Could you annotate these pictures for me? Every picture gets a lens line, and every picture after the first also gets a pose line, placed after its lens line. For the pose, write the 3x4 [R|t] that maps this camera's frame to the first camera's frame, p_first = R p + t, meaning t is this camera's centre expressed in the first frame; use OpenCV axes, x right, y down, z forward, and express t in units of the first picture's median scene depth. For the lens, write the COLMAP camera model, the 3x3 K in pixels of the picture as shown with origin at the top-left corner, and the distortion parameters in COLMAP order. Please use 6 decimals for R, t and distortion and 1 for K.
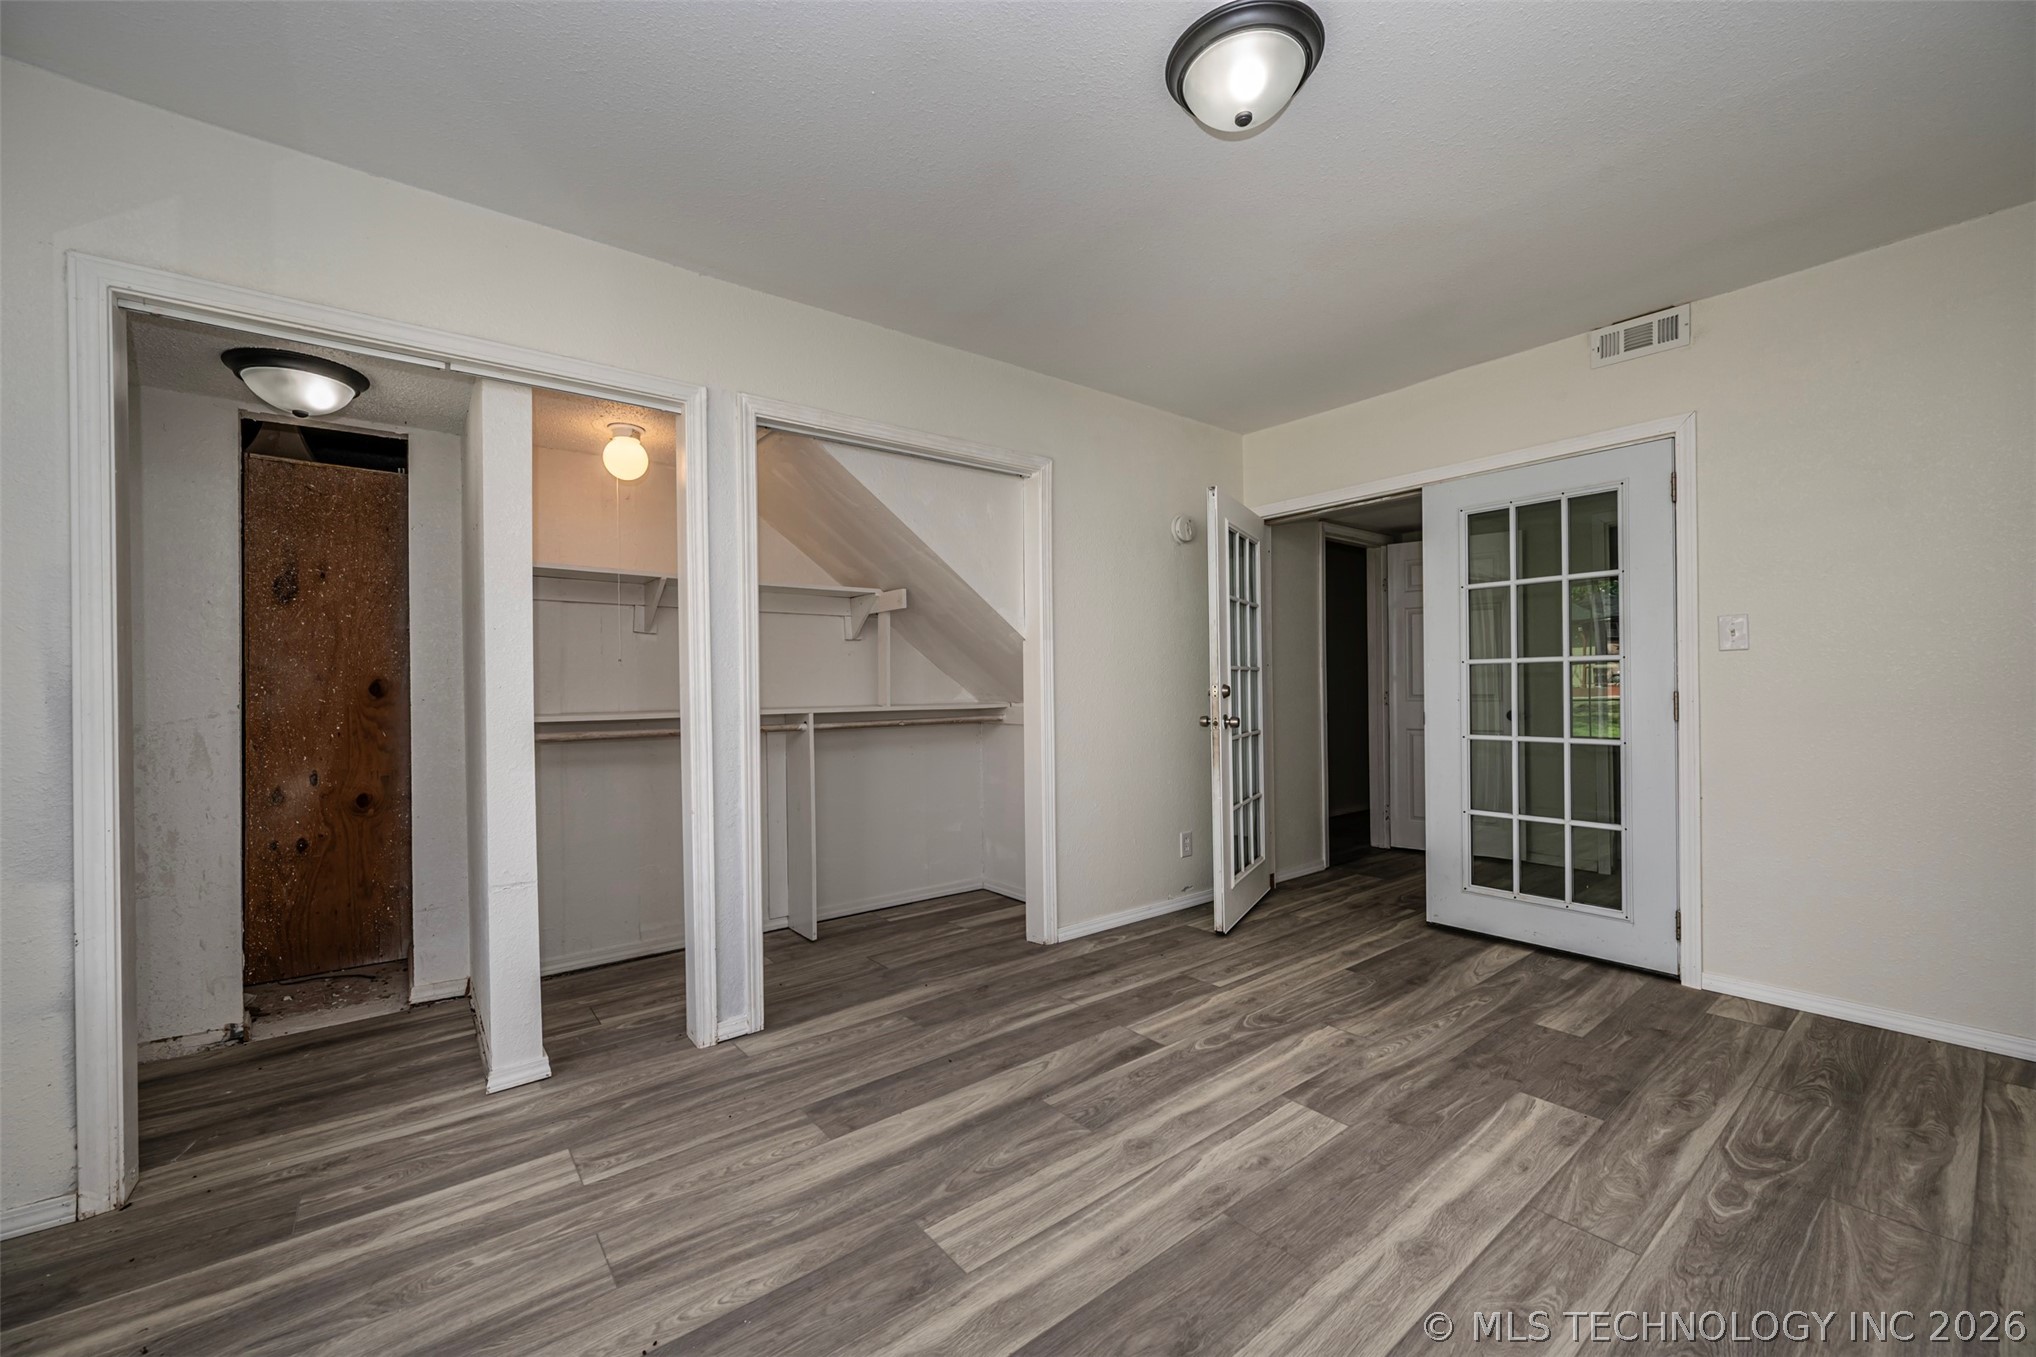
lens RADIAL K [[797.9, 0, 1013.2], [0, 797.9, 683.2], [0, 0, 1]] dist [0.001842, -0.000620]
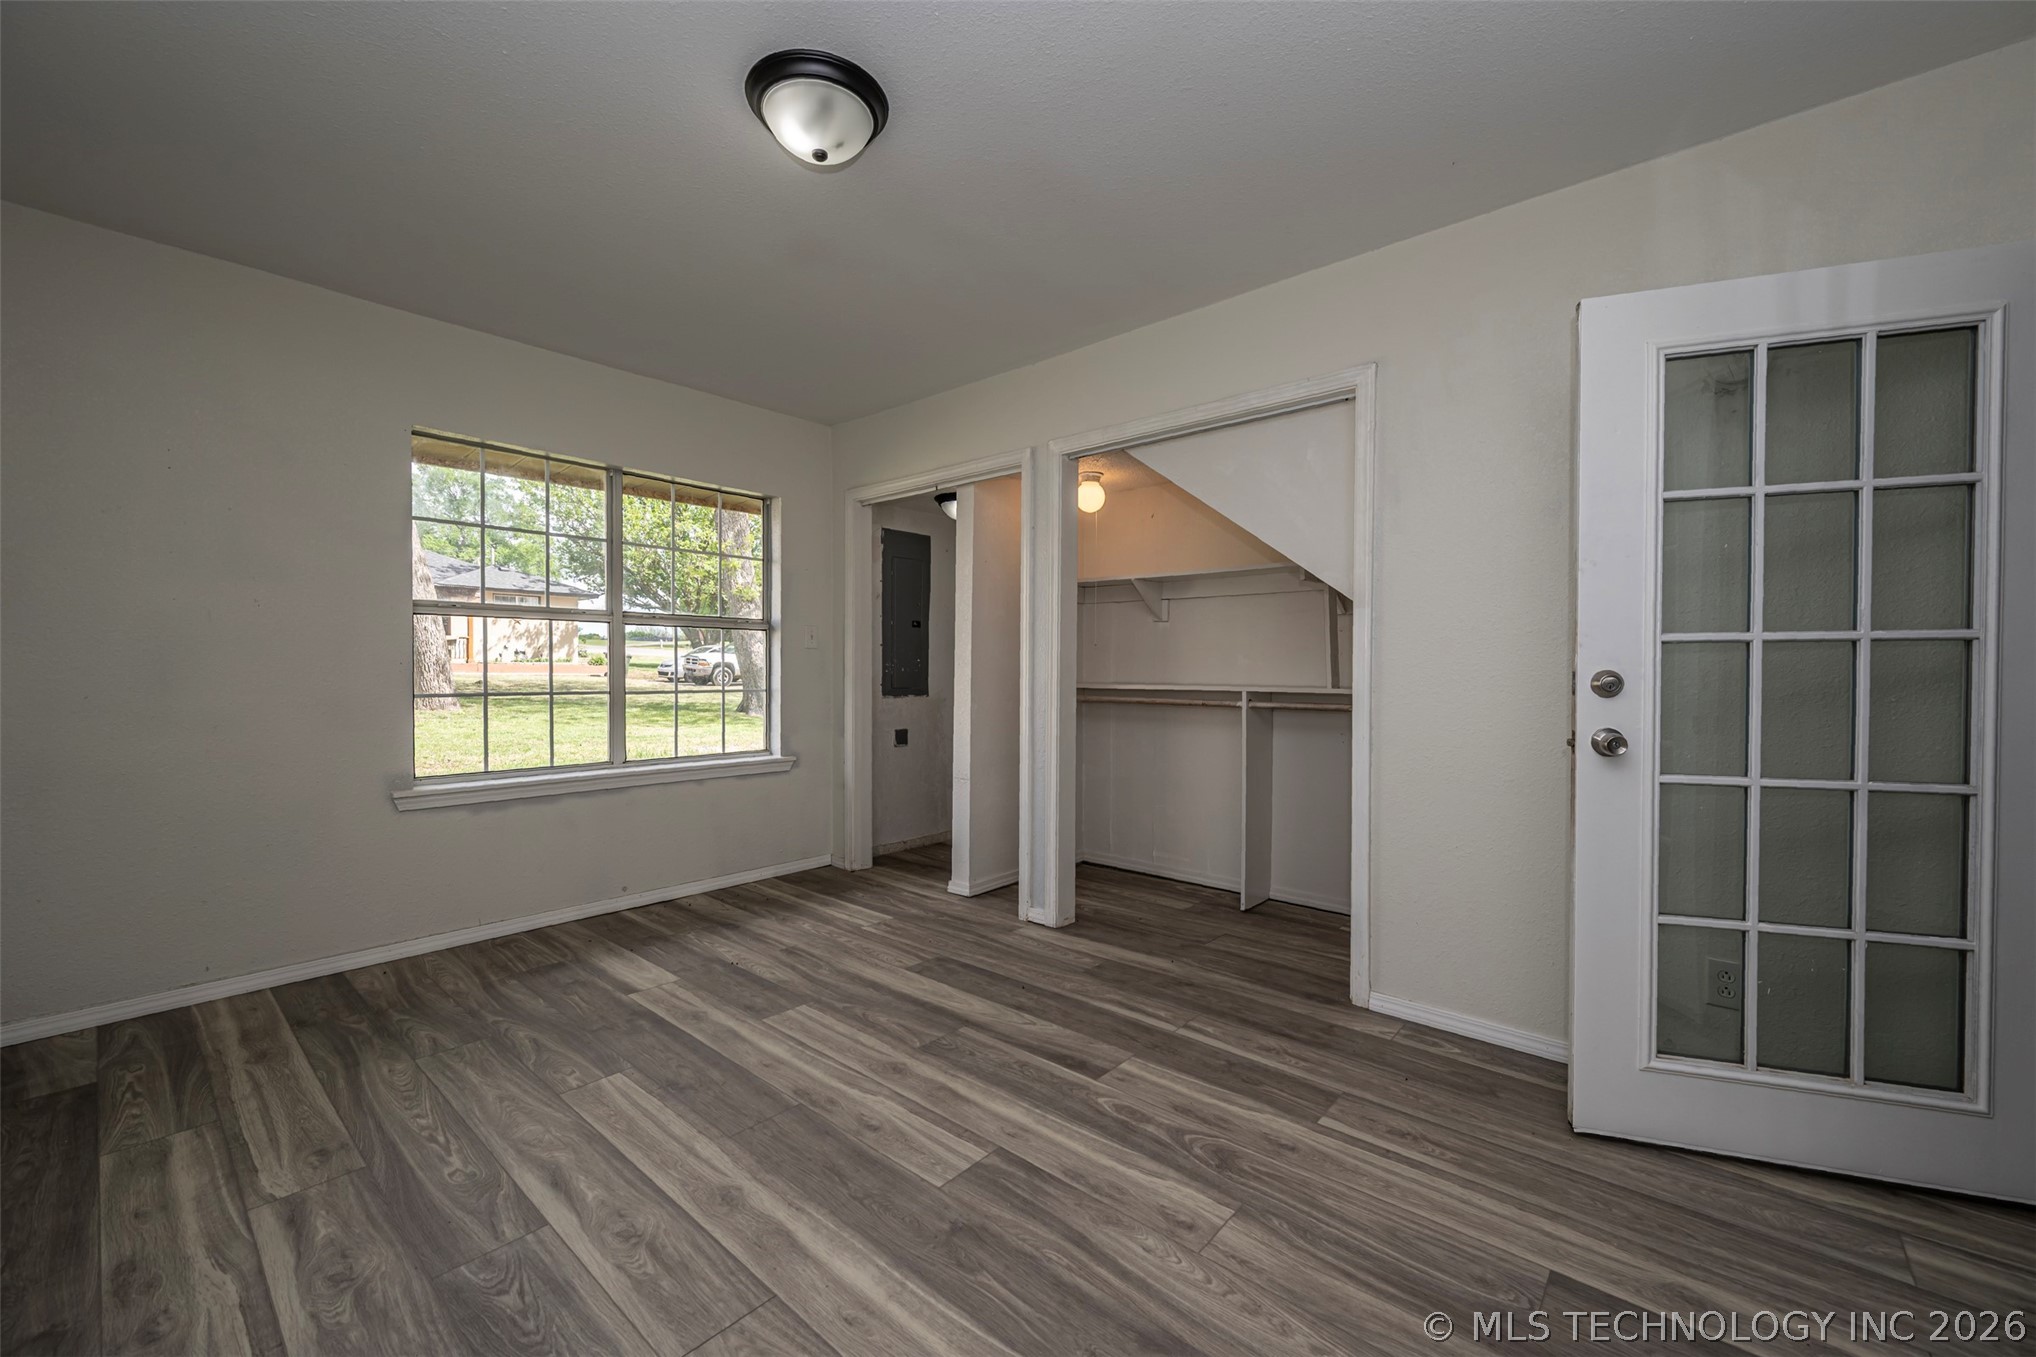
lens RADIAL K [[797.9, 0, 1012.8], [0, 797.9, 677.8], [0, 0, 1]] dist [0.001842, -0.000620]
pose [[0.183168, 0.026057, -0.982736, 1.091558], [0.002608, 0.999632, 0.026991, -0.014113], [0.983078, -0.007506, 0.183032, 0.798546]]
